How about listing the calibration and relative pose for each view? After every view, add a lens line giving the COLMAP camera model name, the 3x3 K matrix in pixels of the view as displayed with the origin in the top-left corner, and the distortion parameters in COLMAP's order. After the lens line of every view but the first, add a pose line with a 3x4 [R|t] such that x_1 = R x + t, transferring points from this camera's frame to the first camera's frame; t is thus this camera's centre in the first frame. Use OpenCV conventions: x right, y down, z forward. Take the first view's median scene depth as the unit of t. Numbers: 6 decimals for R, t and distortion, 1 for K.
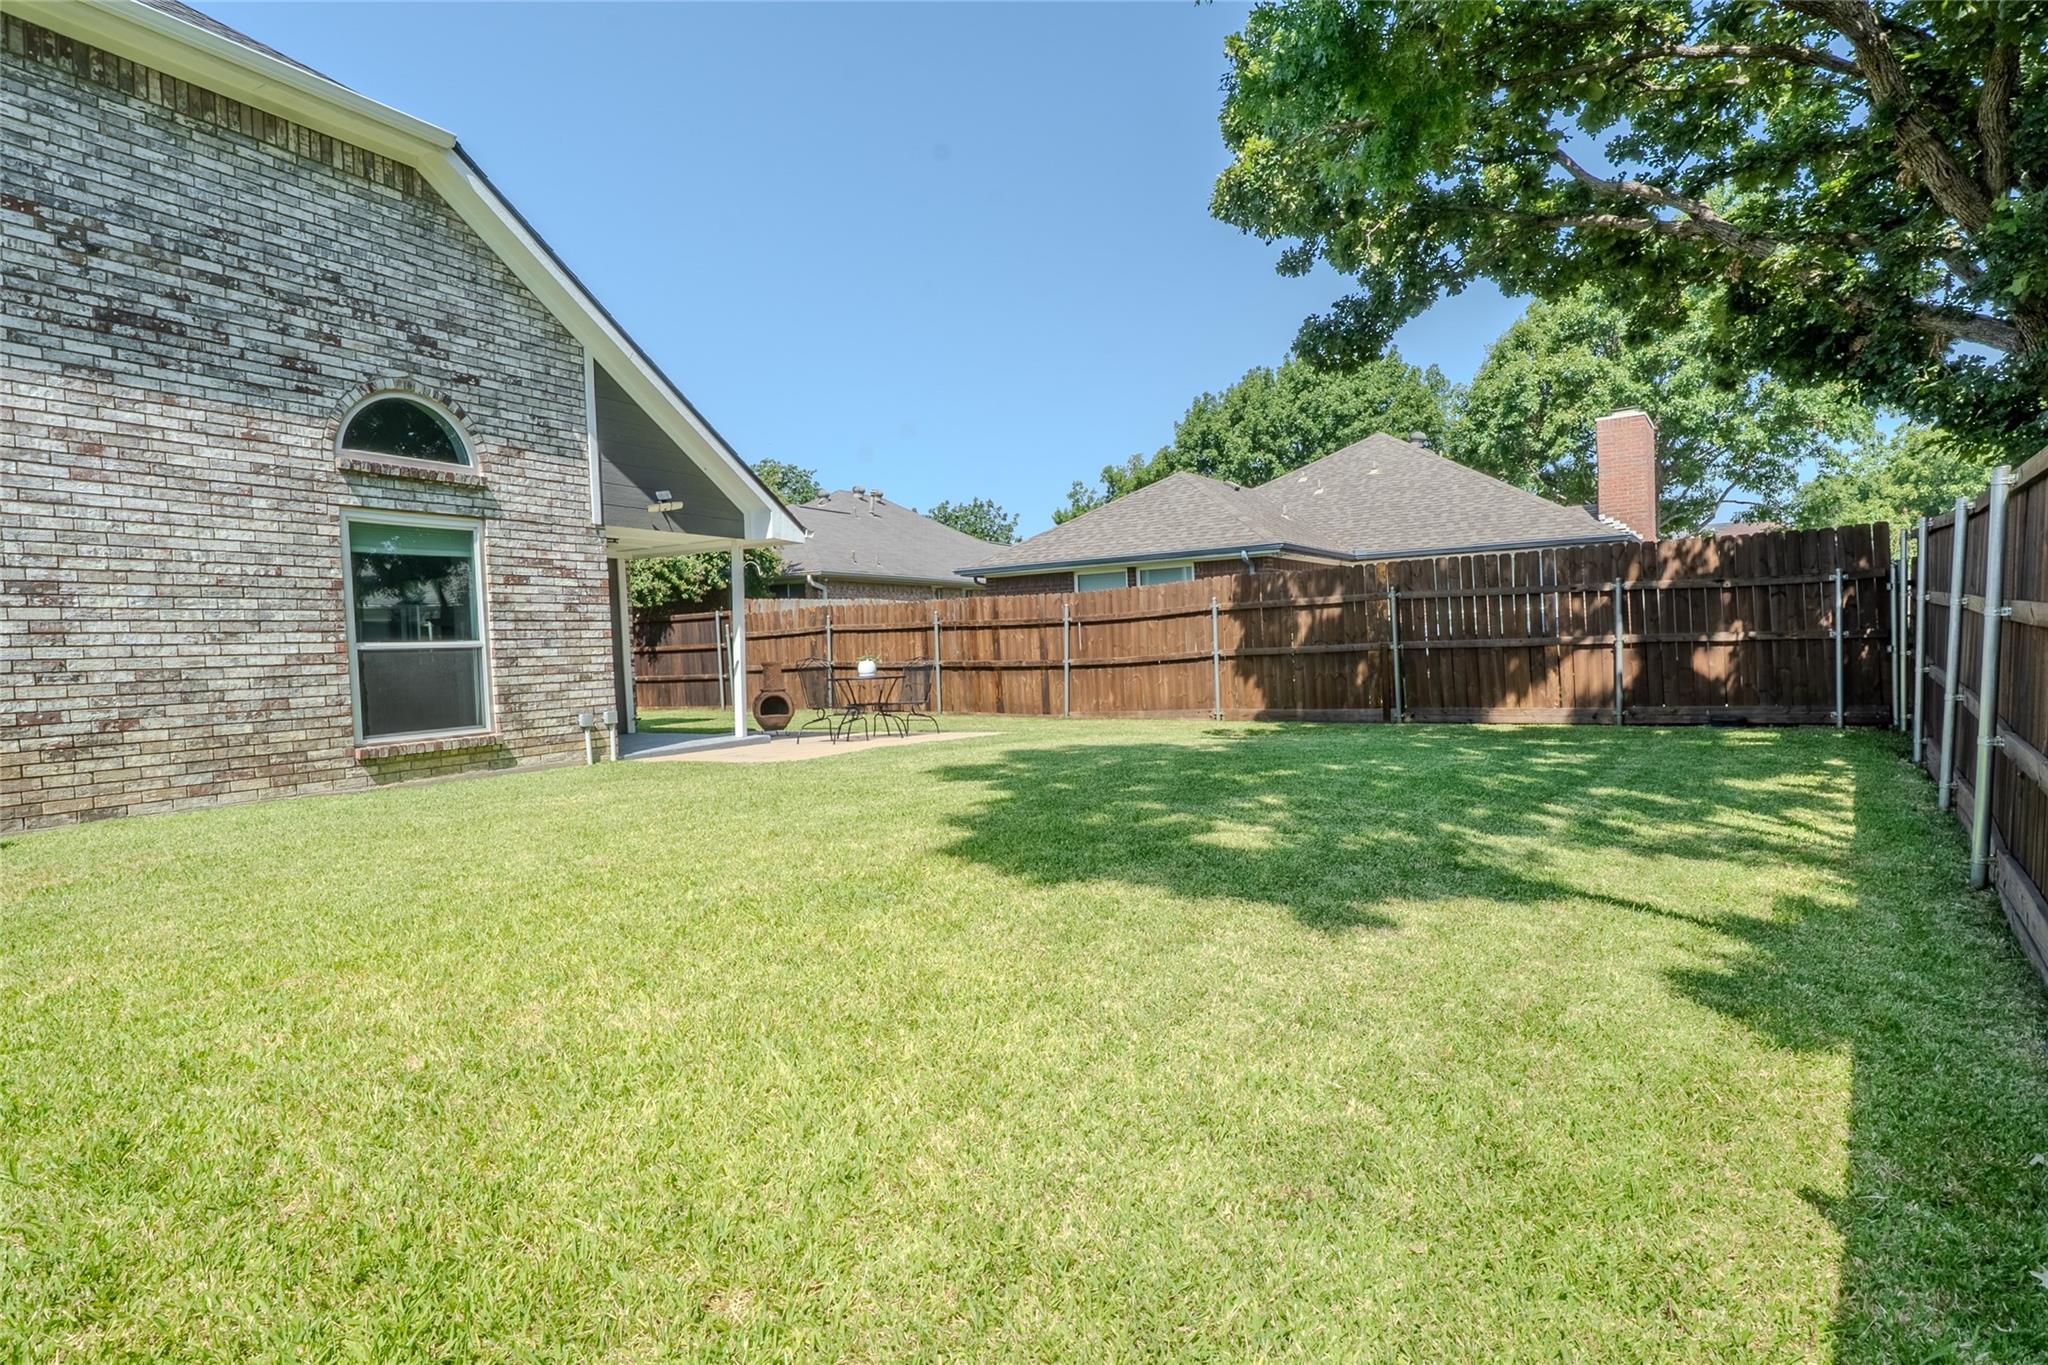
lens RADIAL K [[1067.2, 0, 1022.6], [0, 1067.2, 686.0], [0, 0, 1]] dist [-0.005288, -0.001371]
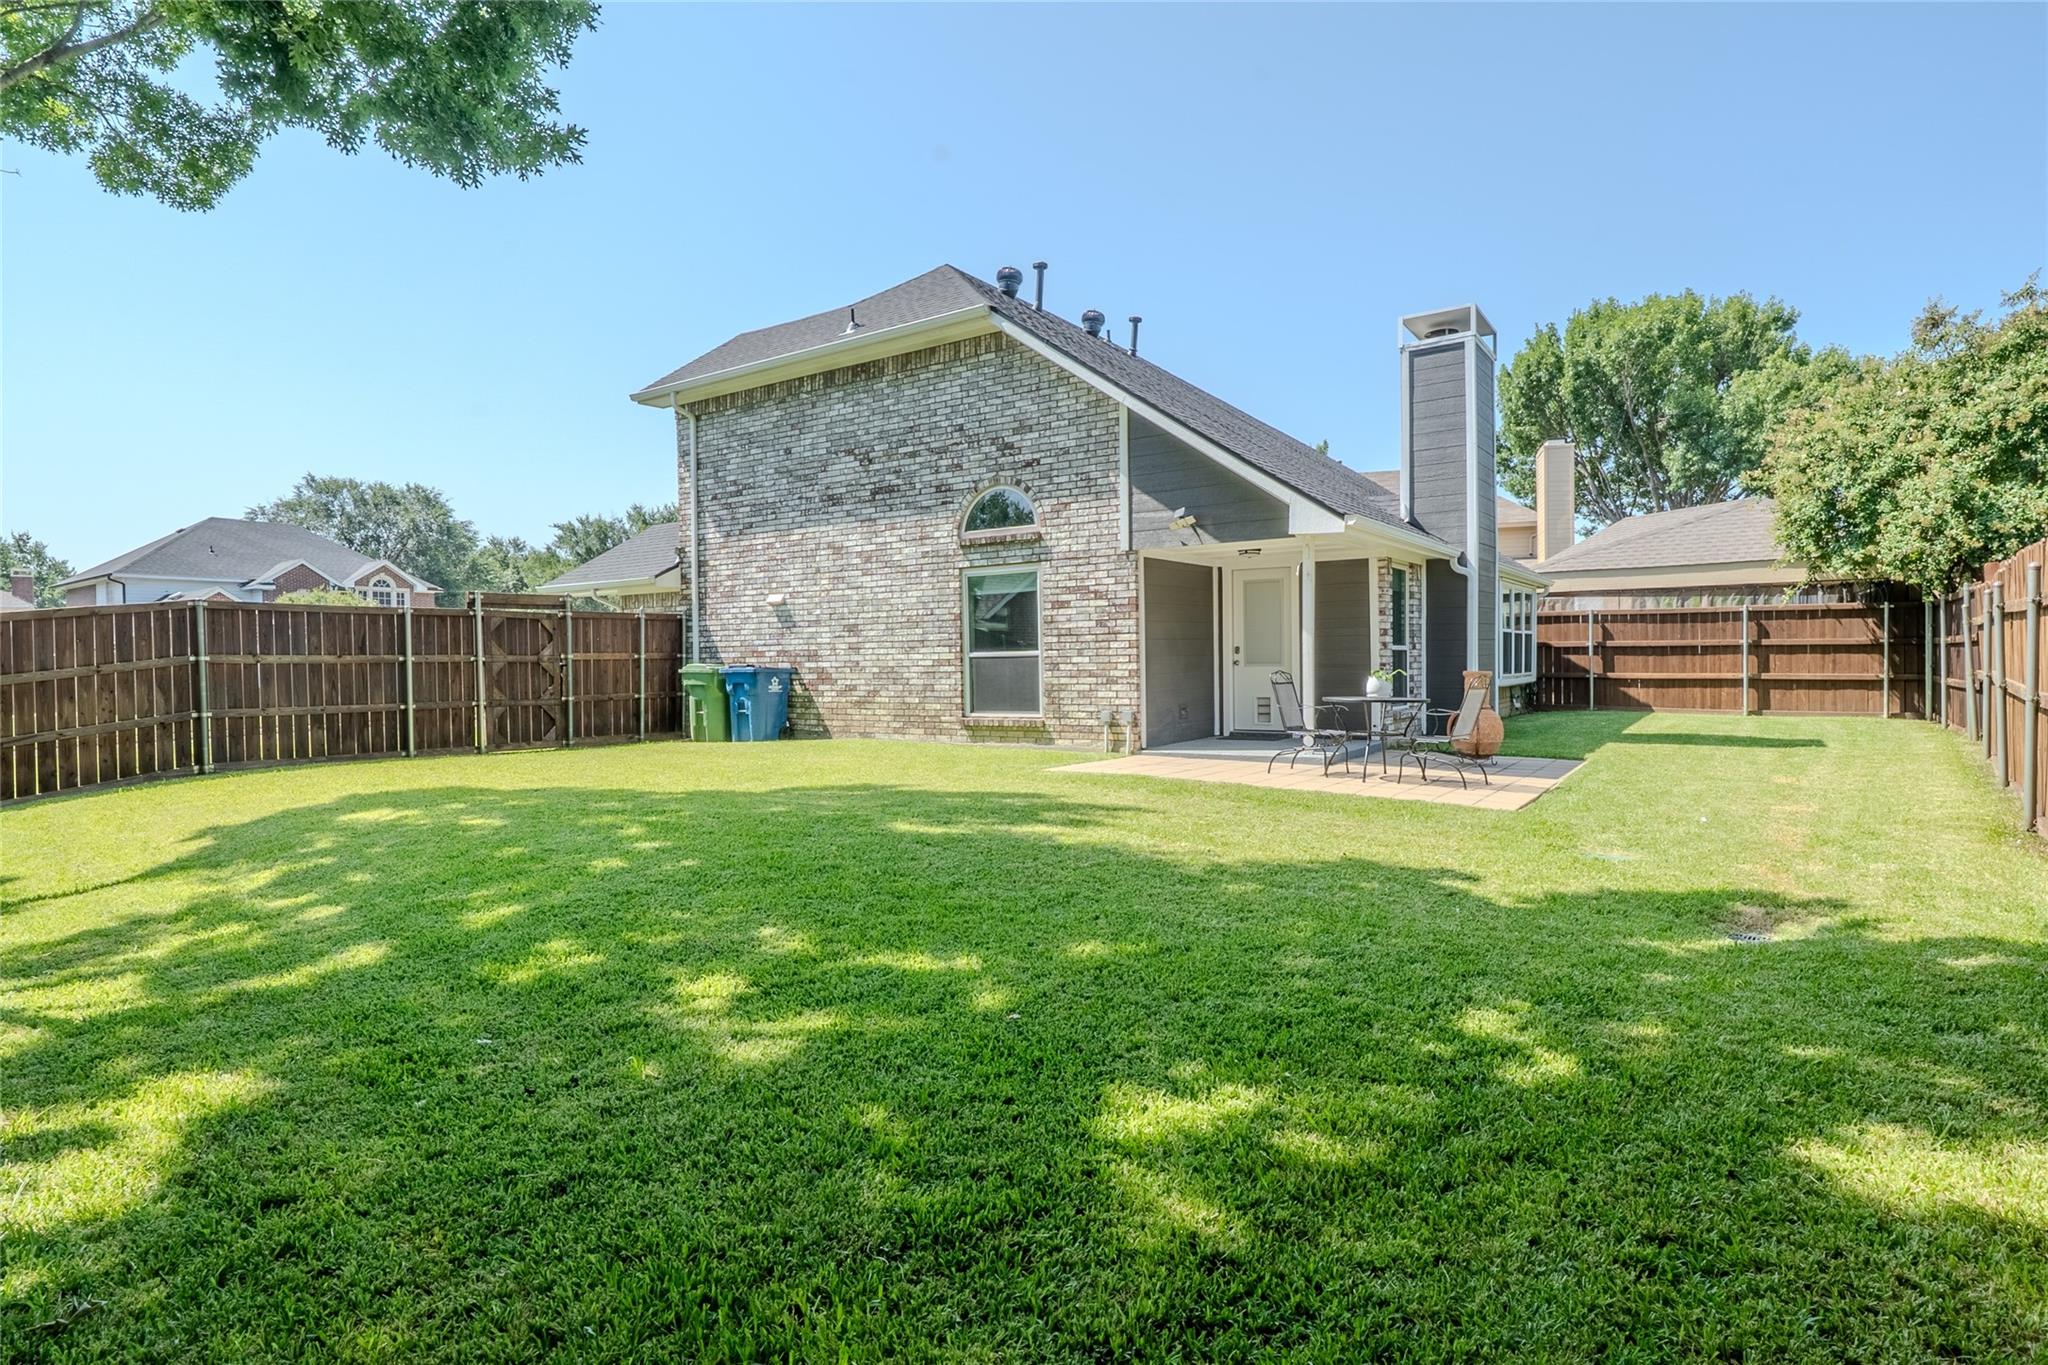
lens RADIAL K [[1067.2, 0, 1022.3], [0, 1067.2, 678.2], [0, 0, 1]] dist [-0.005288, -0.001371]
pose [[-0.097495, 0.059632, -0.993448, 0.885517], [-0.012791, 0.998046, 0.061164, -0.092963], [0.995154, 0.018670, -0.096542, 1.133934]]
